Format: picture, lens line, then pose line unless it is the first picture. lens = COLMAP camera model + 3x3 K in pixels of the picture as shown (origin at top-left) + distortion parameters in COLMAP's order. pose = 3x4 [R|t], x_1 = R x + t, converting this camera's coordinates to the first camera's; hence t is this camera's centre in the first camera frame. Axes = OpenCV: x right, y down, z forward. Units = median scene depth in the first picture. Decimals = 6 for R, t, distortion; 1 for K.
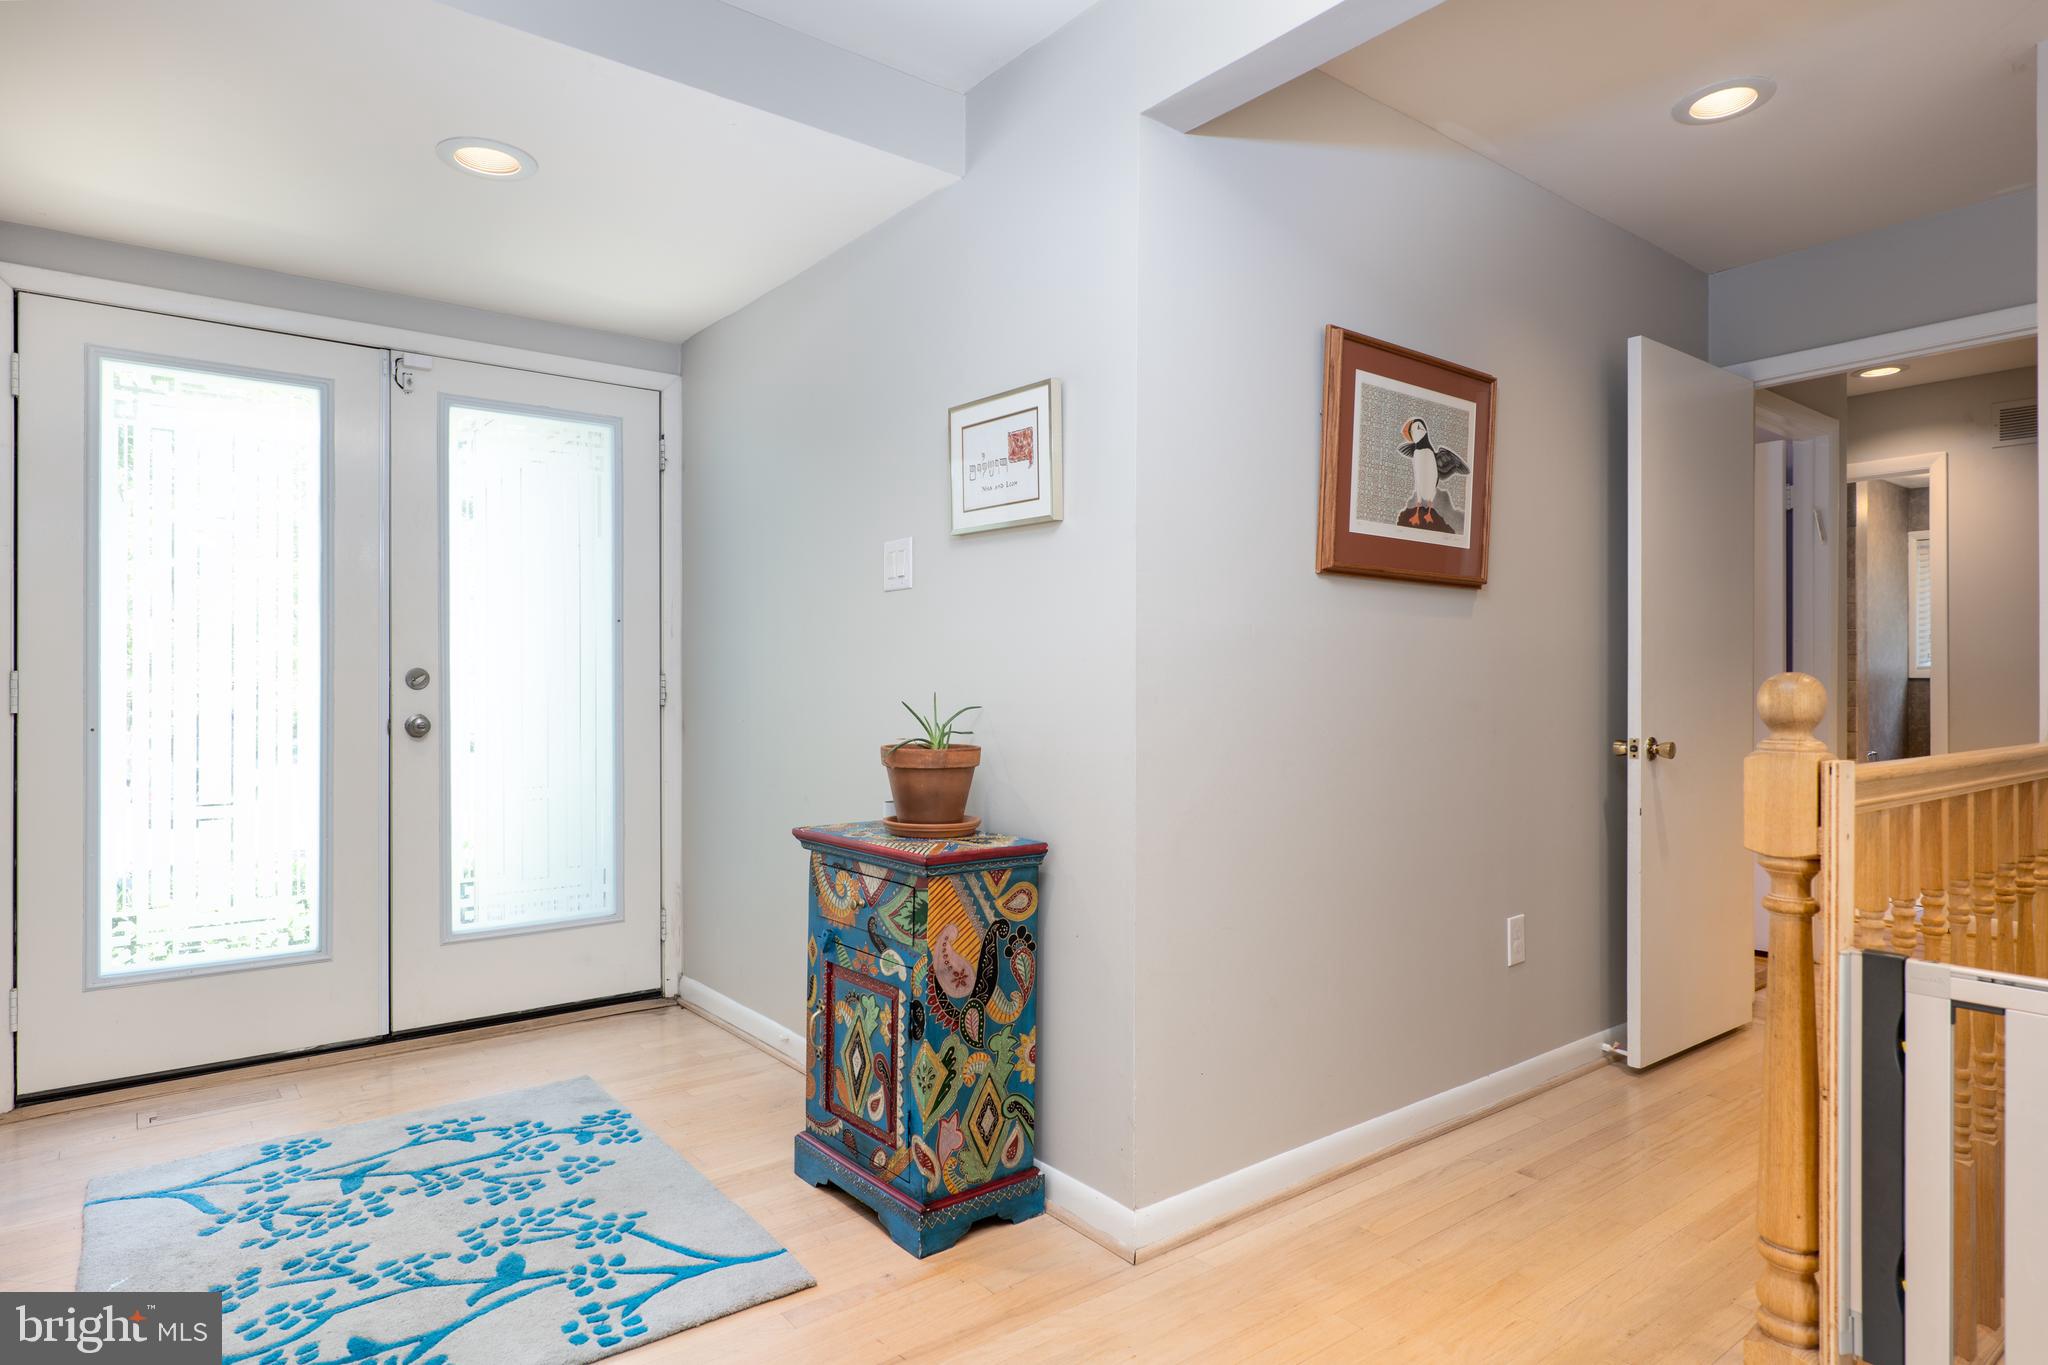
lens RADIAL K [[1134.4, 0, 1018.5], [0, 1134.4, 687.4], [0, 0, 1]] dist [0.004013, -0.001816]
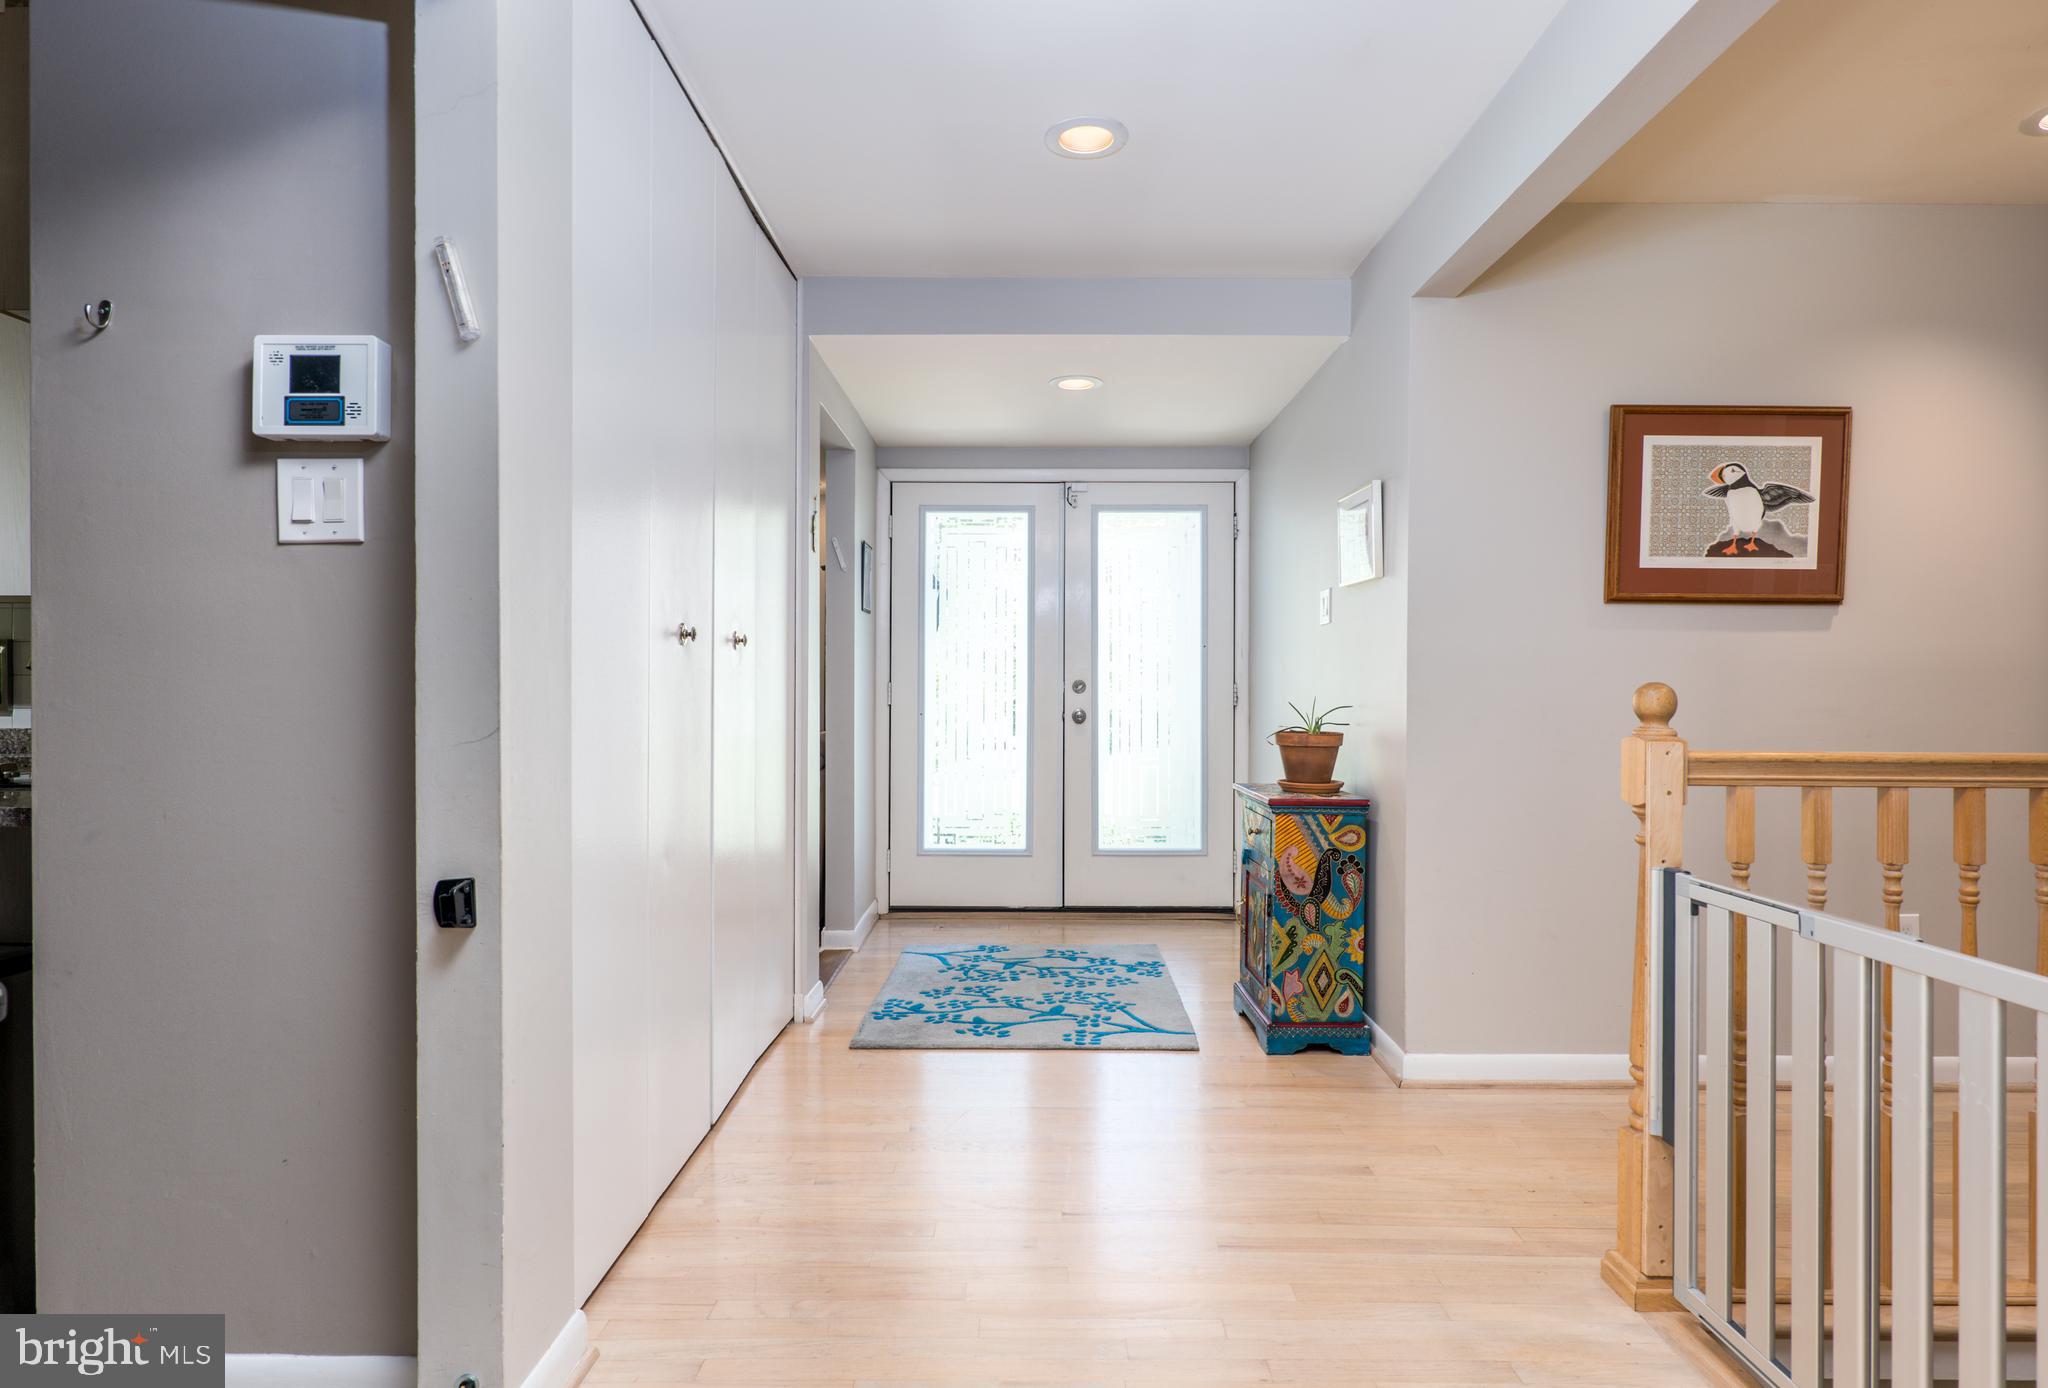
lens RADIAL K [[1057.2, 0, 1026.5], [0, 1057.2, 691.4], [0, 0, 1]] dist [0.003173, -0.000059]
pose [[0.789624, 0.003618, -0.613581, 0.490180], [-0.005373, 0.999985, -0.001018, 0.002026], [0.613568, 0.004101, 0.789631, -0.327628]]
